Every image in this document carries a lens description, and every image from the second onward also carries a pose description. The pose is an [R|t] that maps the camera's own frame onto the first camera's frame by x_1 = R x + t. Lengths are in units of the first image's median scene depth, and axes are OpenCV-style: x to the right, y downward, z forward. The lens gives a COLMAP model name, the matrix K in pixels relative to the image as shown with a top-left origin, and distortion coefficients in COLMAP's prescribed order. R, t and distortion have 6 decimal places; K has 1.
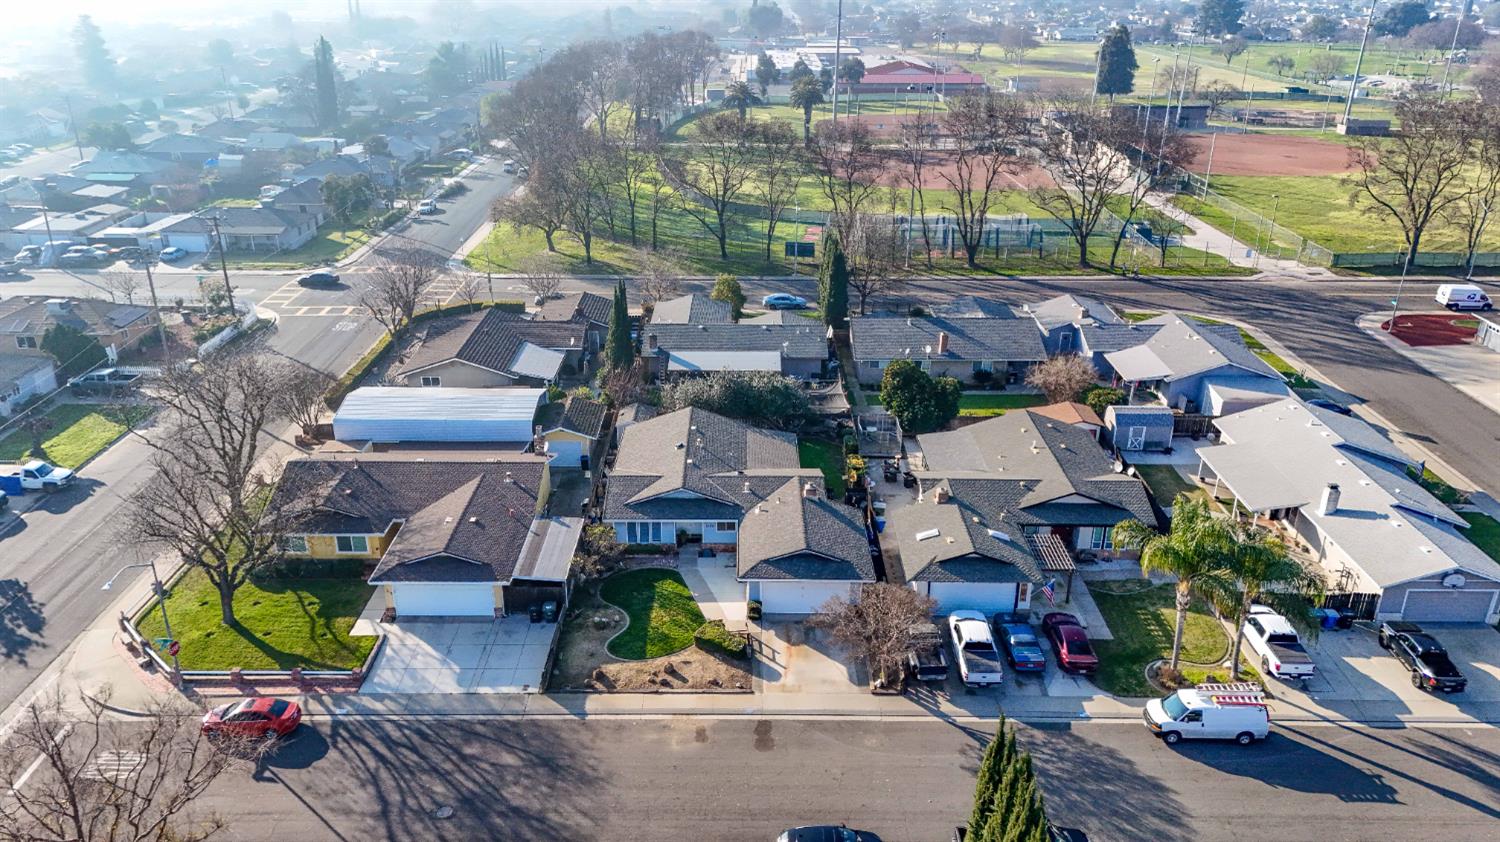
lens RADIAL K [[1086.9, 0, 750.0], [0, 1086.9, 421.0], [0, 0, 1]] dist [0.087272, -0.076970]
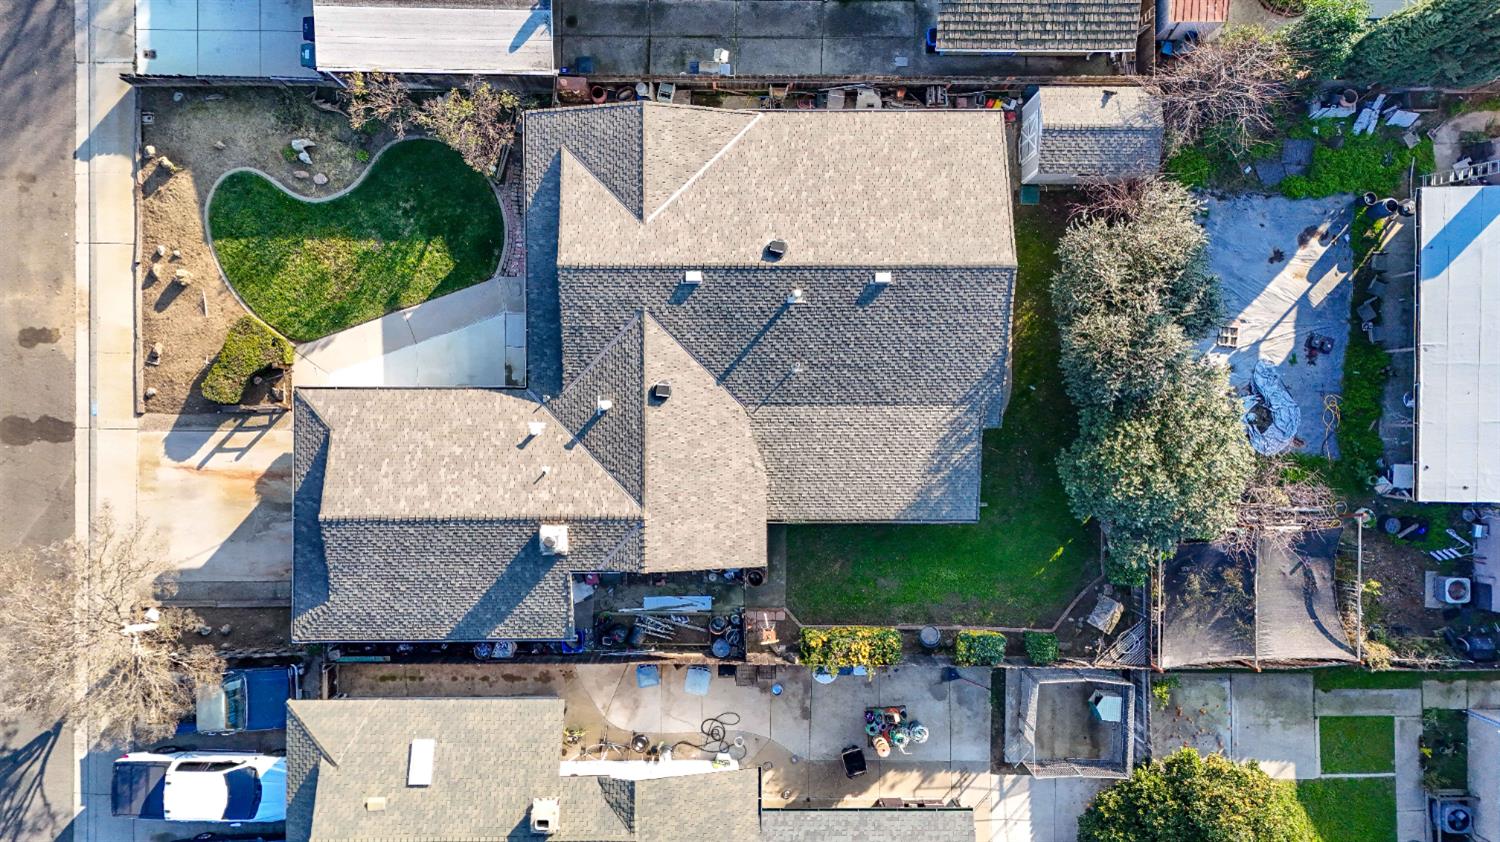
lens RADIAL K [[1086.9, 0, 750.0], [0, 1086.9, 421.0], [0, 0, 1]] dist [0.087272, -0.076970]
pose [[-0.003465, 0.999993, 0.001346, 0.003493], [-0.408964, -0.002645, 0.912547, -0.400949], [0.912544, 0.002612, 0.408970, 0.877297]]
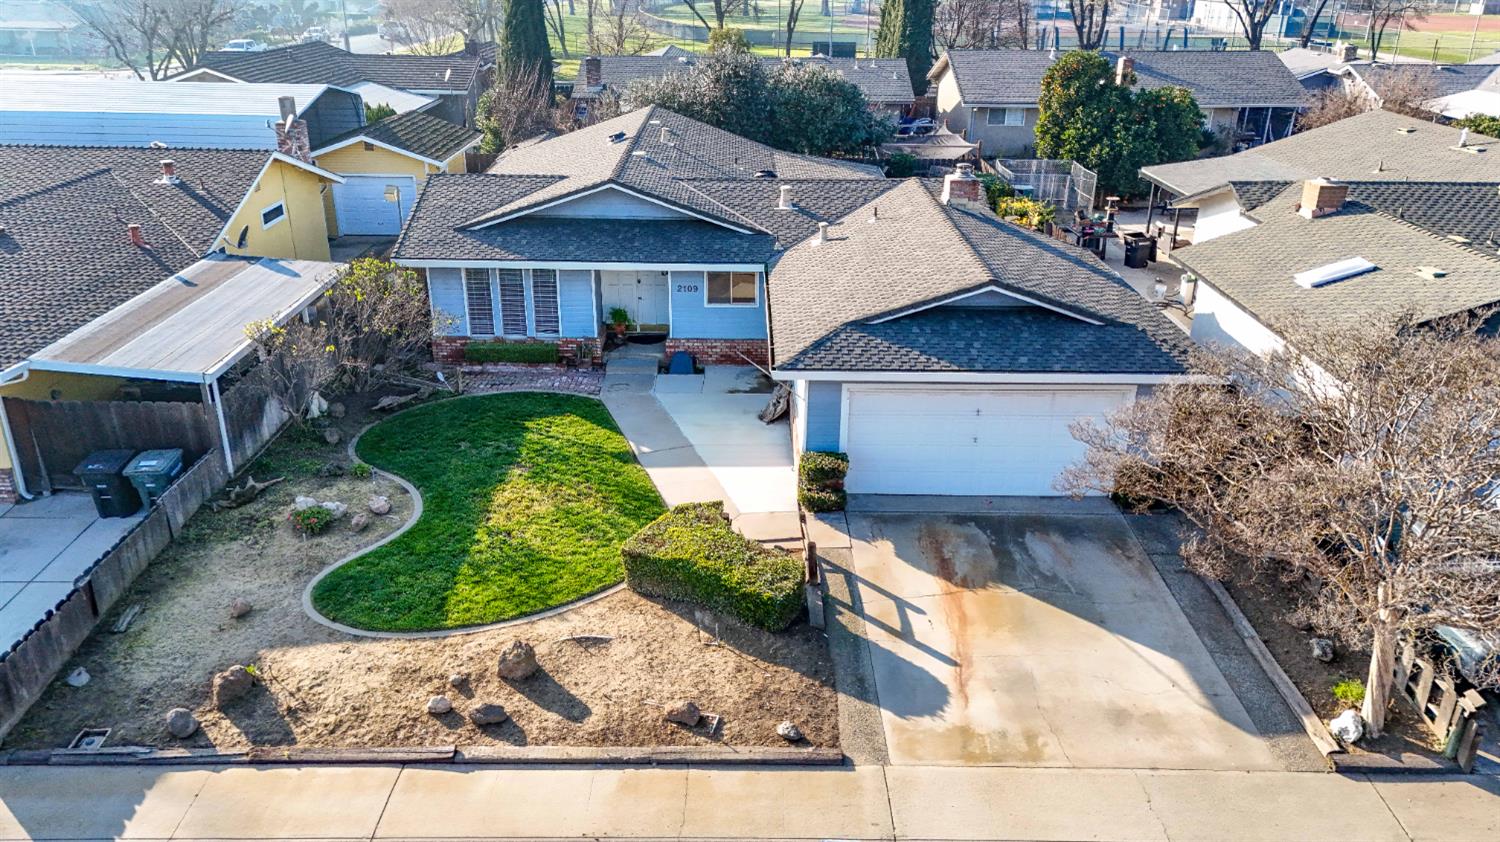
lens RADIAL K [[1086.9, 0, 750.0], [0, 1086.9, 421.0], [0, 0, 1]] dist [0.087272, -0.076970]
pose [[0.999990, 0.003158, 0.003269, -0.016481], [-0.003159, 0.999995, 0.000409, 0.141832], [-0.003268, -0.000419, 0.999995, 0.622205]]
